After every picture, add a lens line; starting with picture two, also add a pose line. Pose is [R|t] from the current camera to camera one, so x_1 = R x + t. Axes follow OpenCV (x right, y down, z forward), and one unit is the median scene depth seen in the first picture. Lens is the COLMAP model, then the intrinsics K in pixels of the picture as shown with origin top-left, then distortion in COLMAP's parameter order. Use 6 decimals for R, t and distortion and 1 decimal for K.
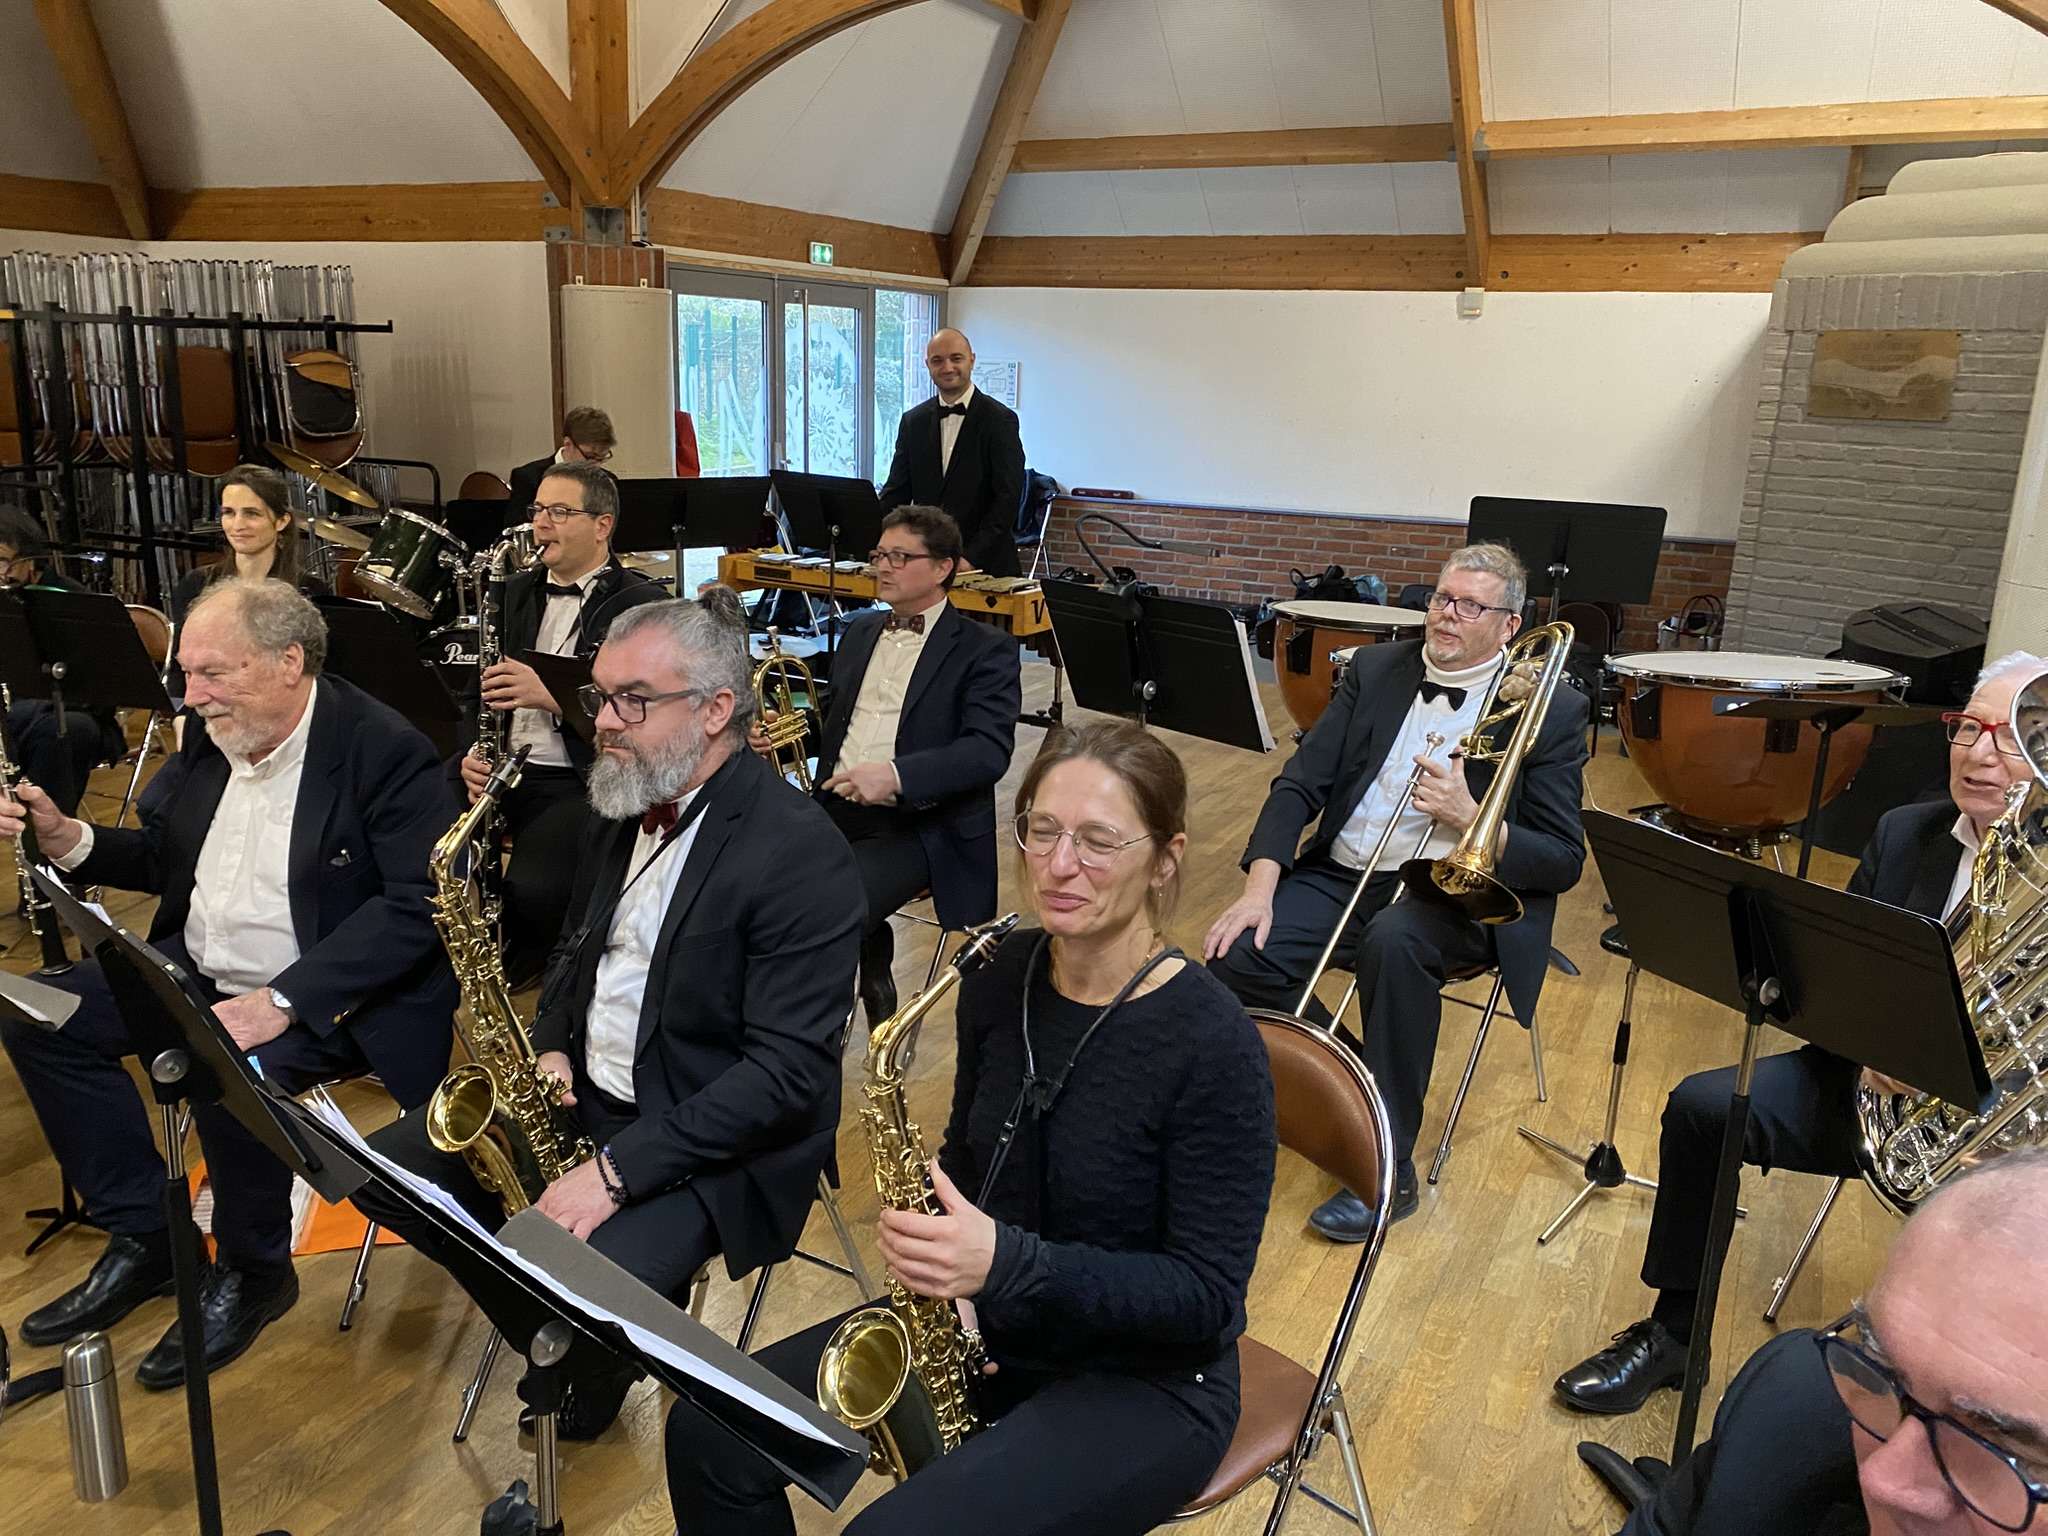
lens RADIAL K [[1565.8, 0, 984.4], [0, 1565.8, 735.4], [0, 0, 1]] dist [0.006848, 0.003794]
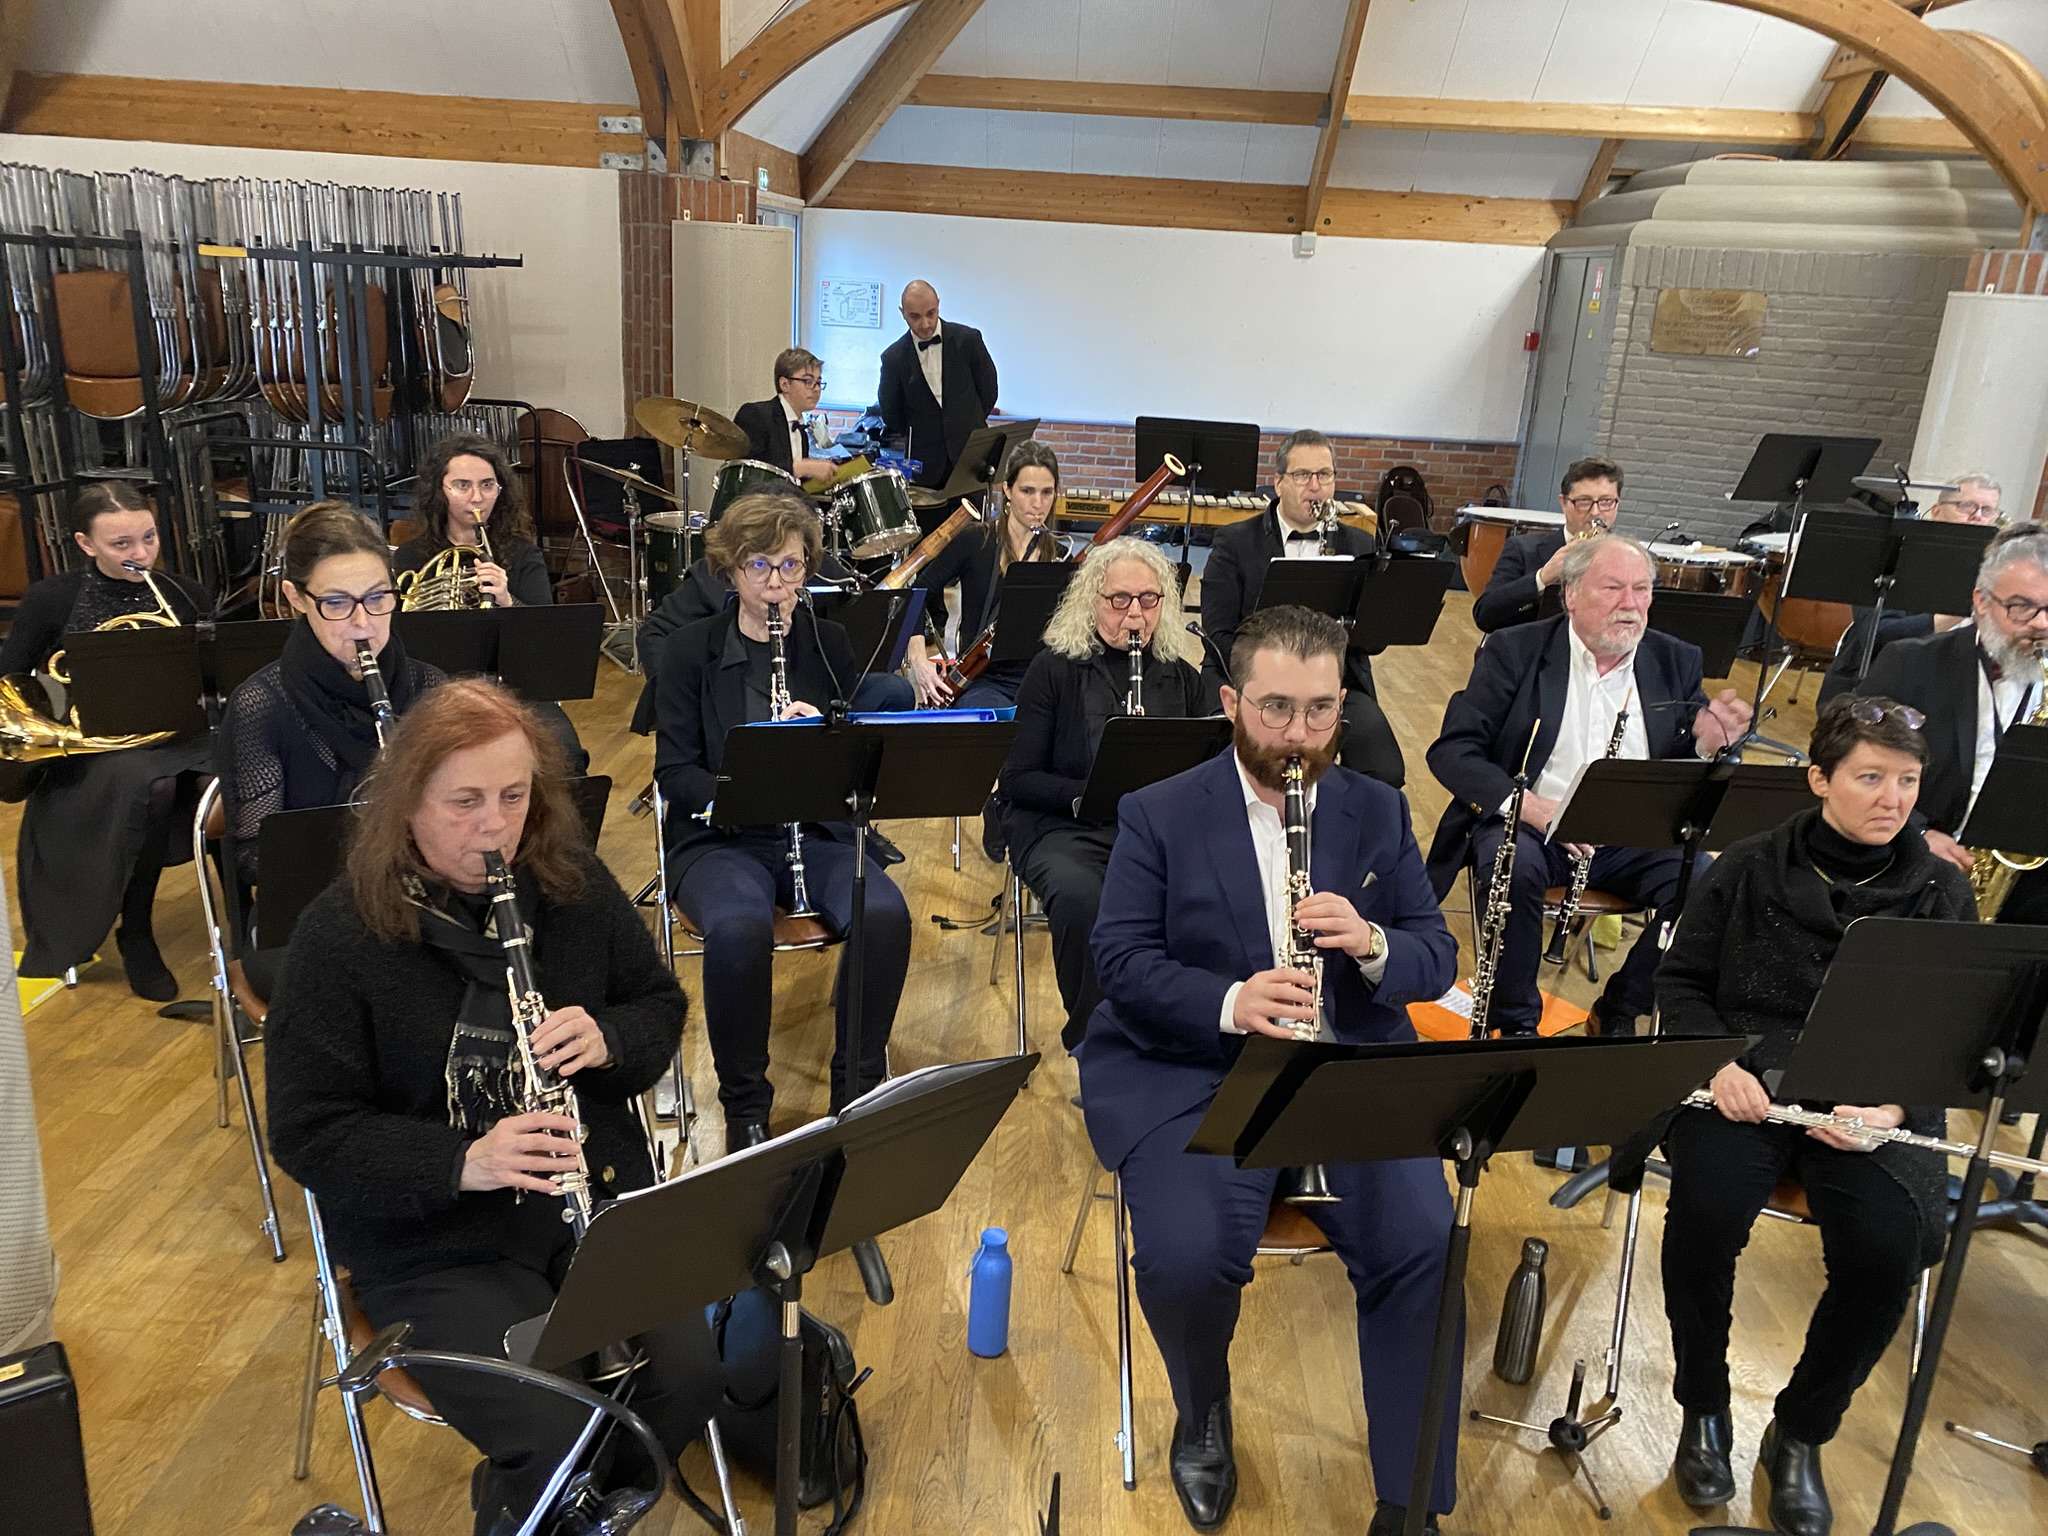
lens RADIAL K [[1563.1, 0, 1005.1], [0, 1563.1, 763.3], [0, 0, 1]] dist [0.016793, -0.011122]
pose [[0.902886, -0.114908, 0.414238, -0.546234], [0.077944, 0.991400, 0.105122, -0.034777], [-0.422755, -0.062626, 0.904078, -0.008620]]
